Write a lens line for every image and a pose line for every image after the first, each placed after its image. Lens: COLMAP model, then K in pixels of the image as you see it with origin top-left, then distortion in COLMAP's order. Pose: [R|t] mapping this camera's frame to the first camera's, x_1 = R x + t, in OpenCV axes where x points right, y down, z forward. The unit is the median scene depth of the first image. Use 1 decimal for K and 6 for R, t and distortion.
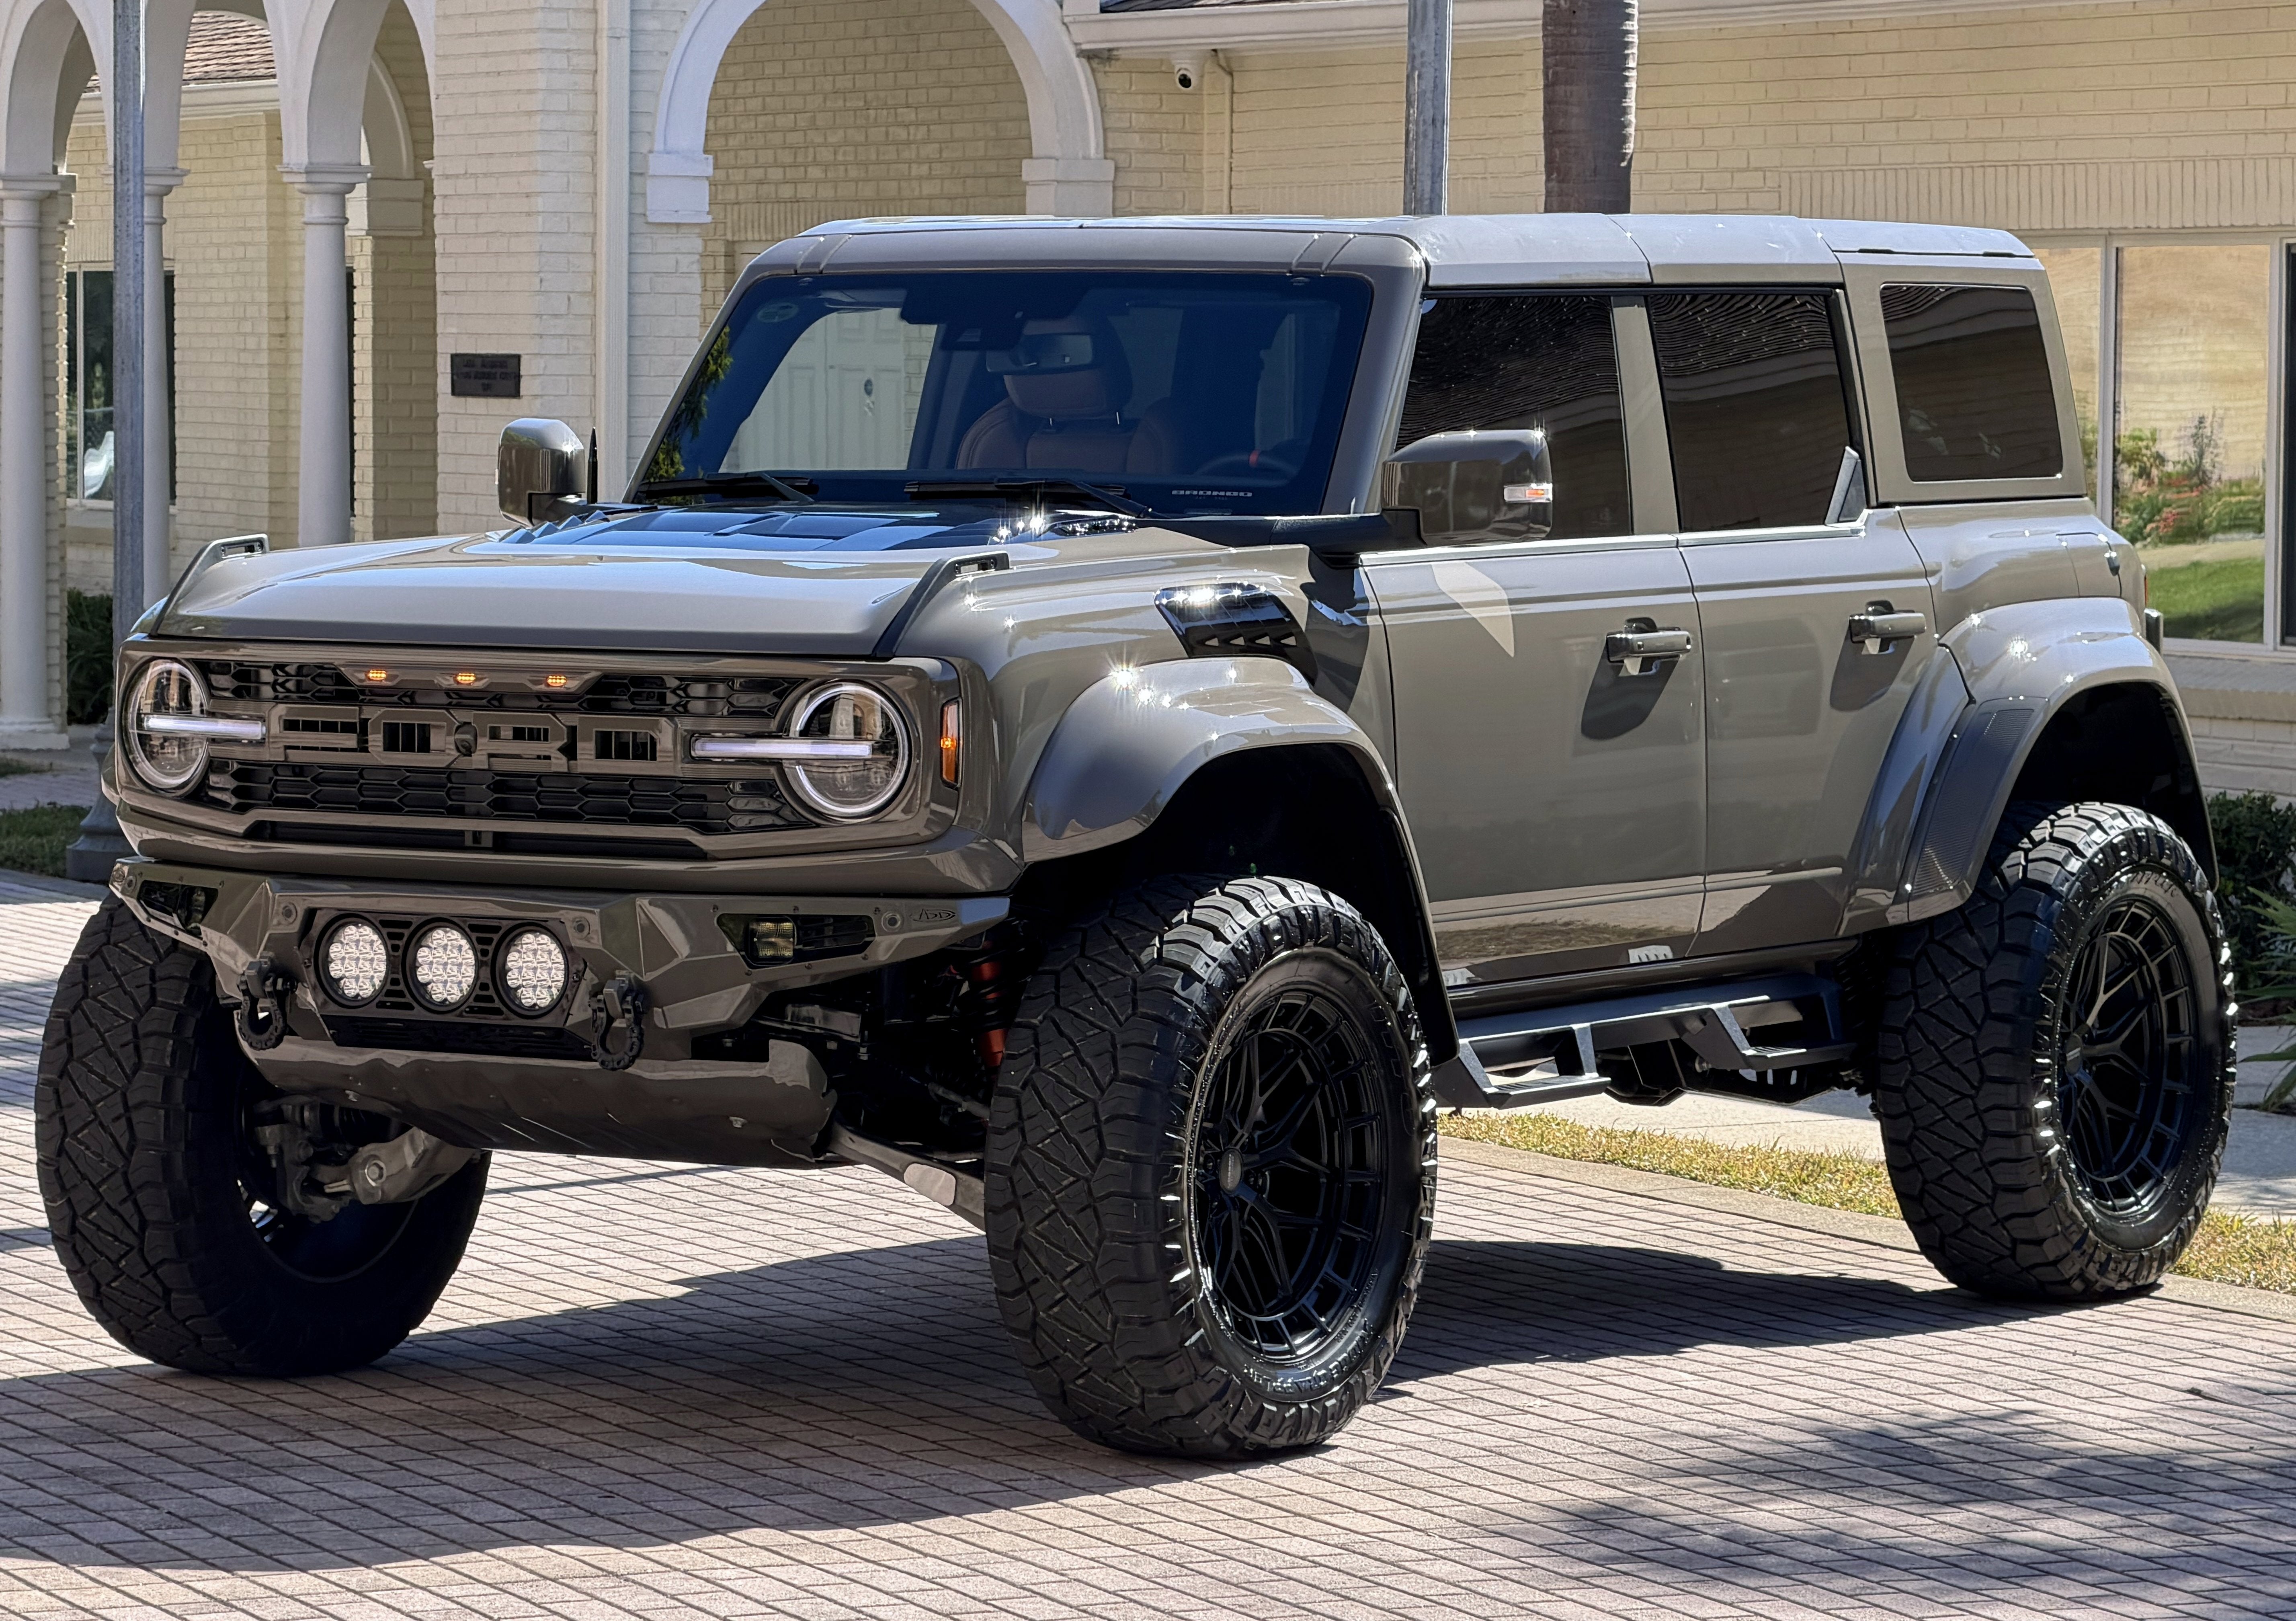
lens RADIAL K [[9339.9, 0, 1148.0], [0, 9339.9, 810.5], [0, 0, 1]] dist [0.101984, -0.714590]
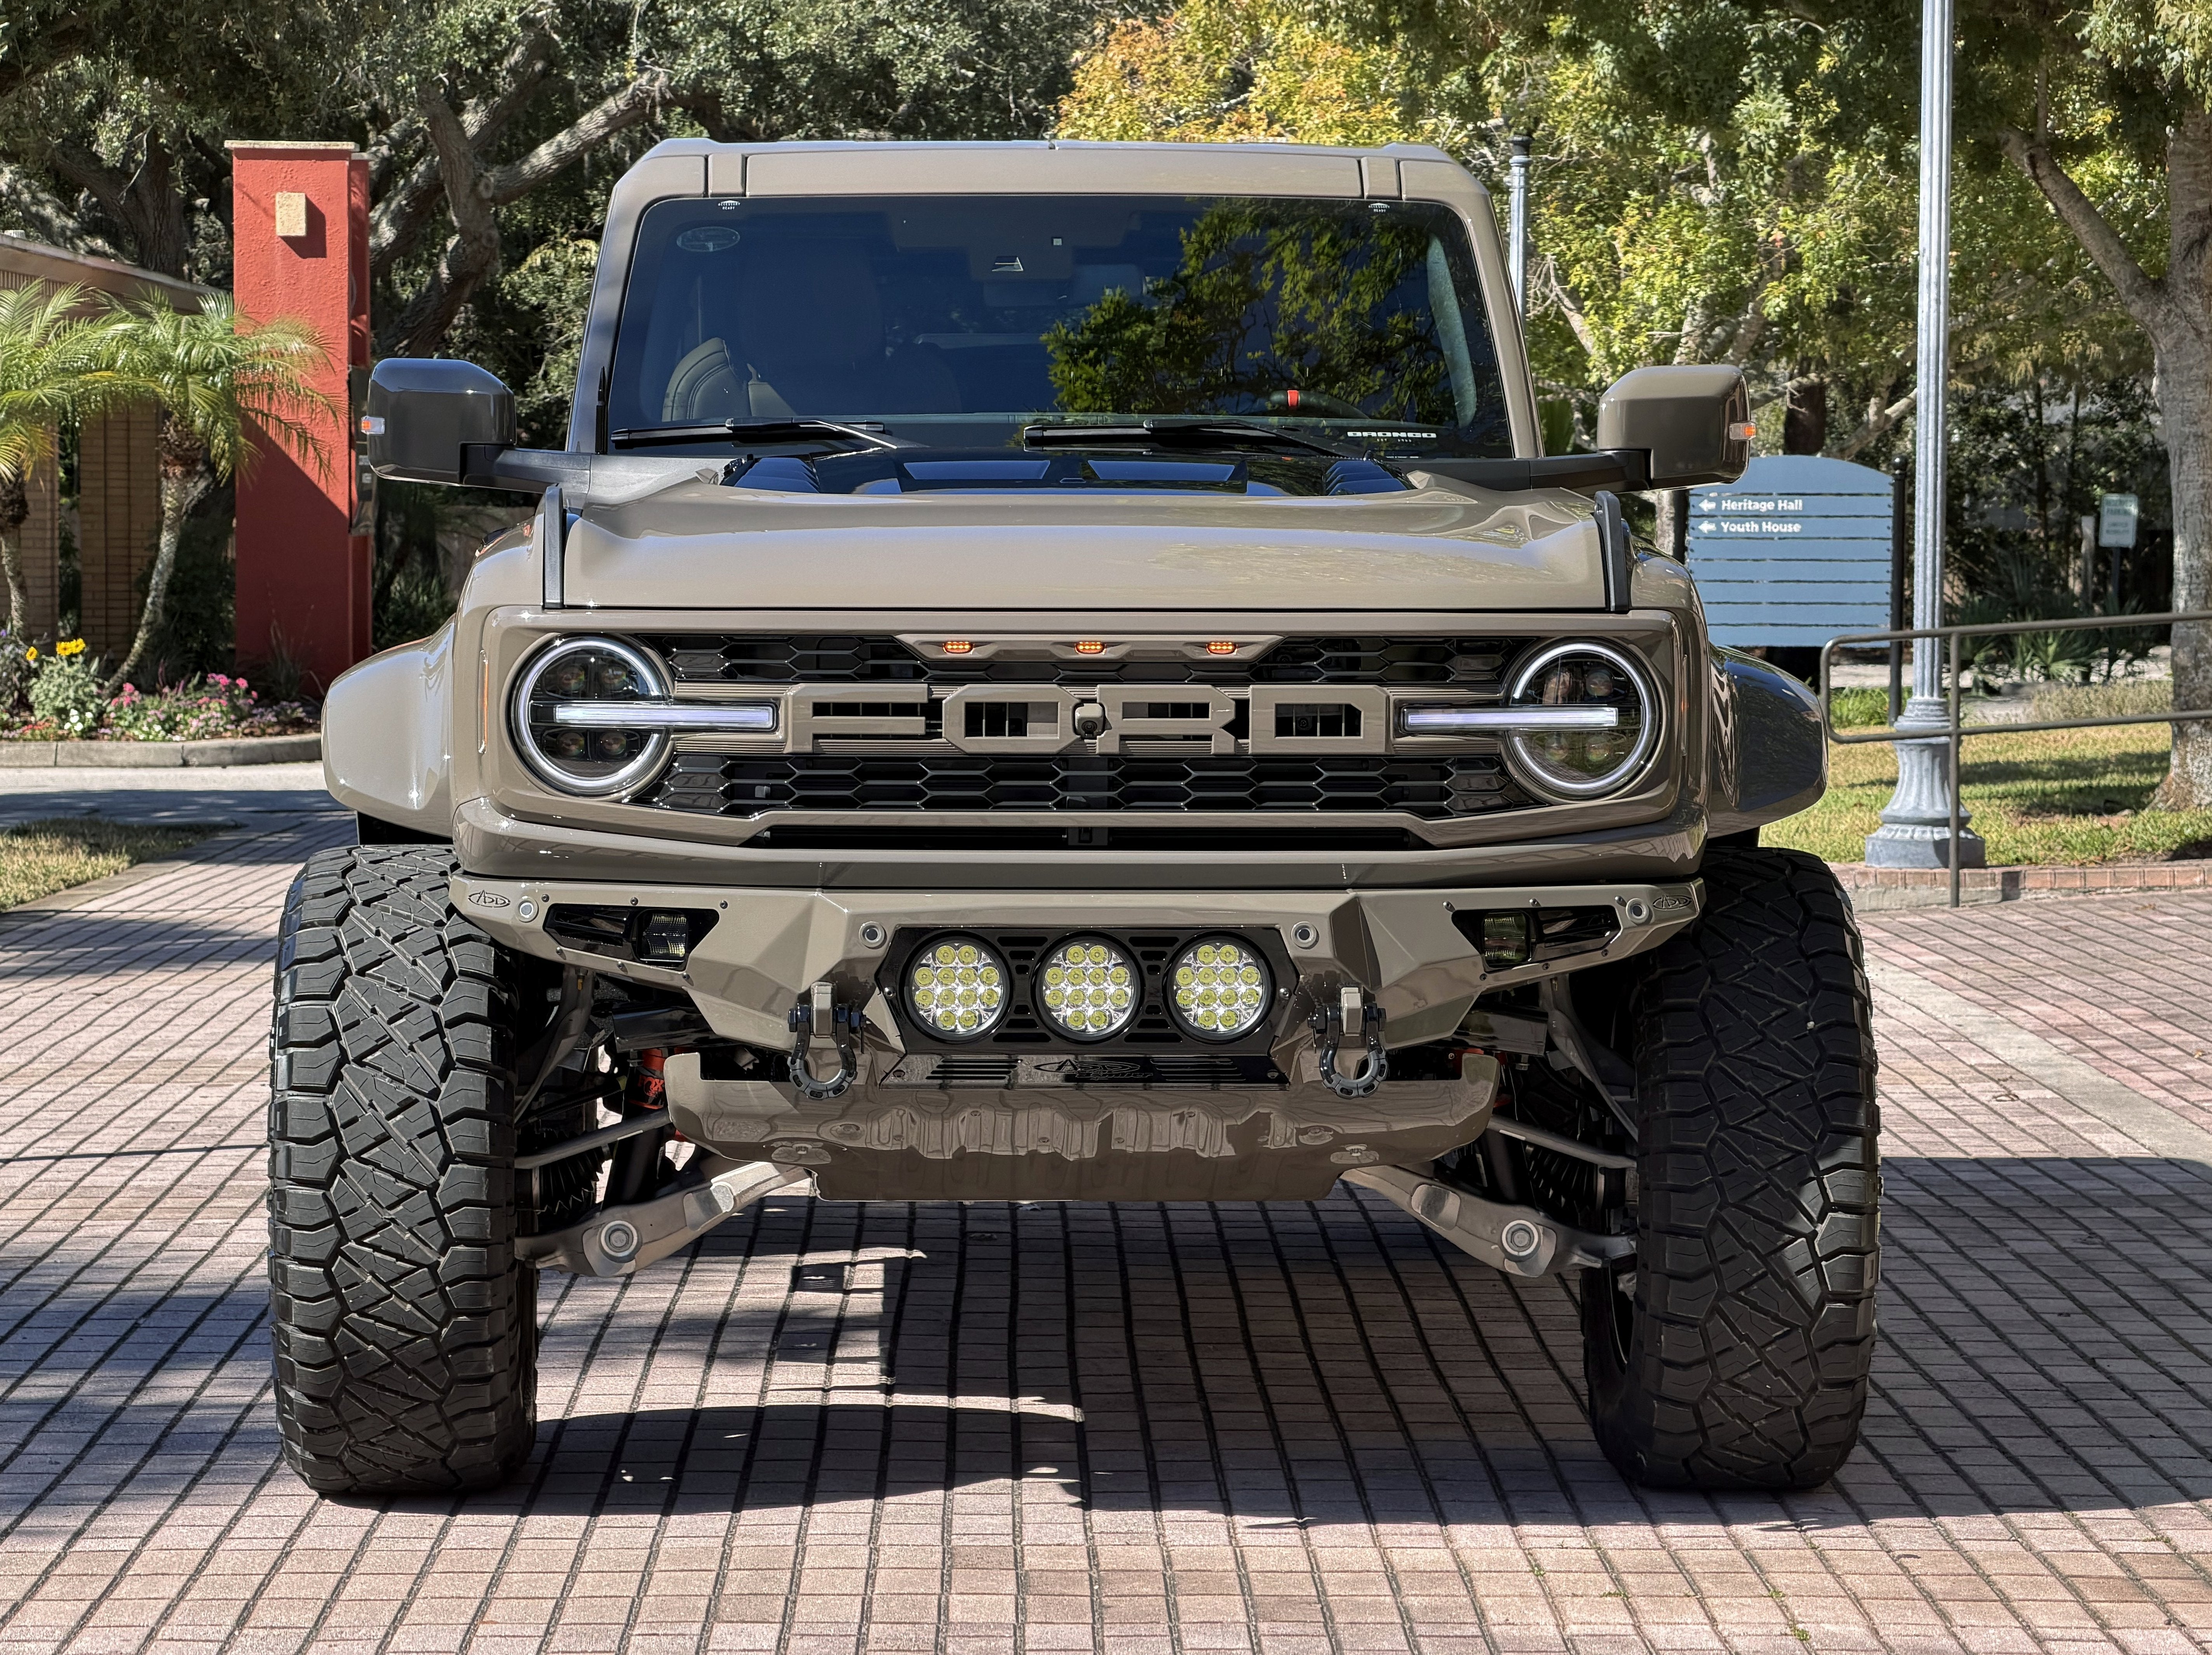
lens RADIAL K [[7132.6, 0, 1106.0], [0, 7132.6, 827.5], [0, 0, 1]] dist [0.141967, 0.032929]
pose [[0.826005, -0.032423, 0.562729, -0.426665], [0.033641, 0.999400, 0.008202, -0.002928], [-0.562658, 0.012155, 0.826601, 0.457763]]
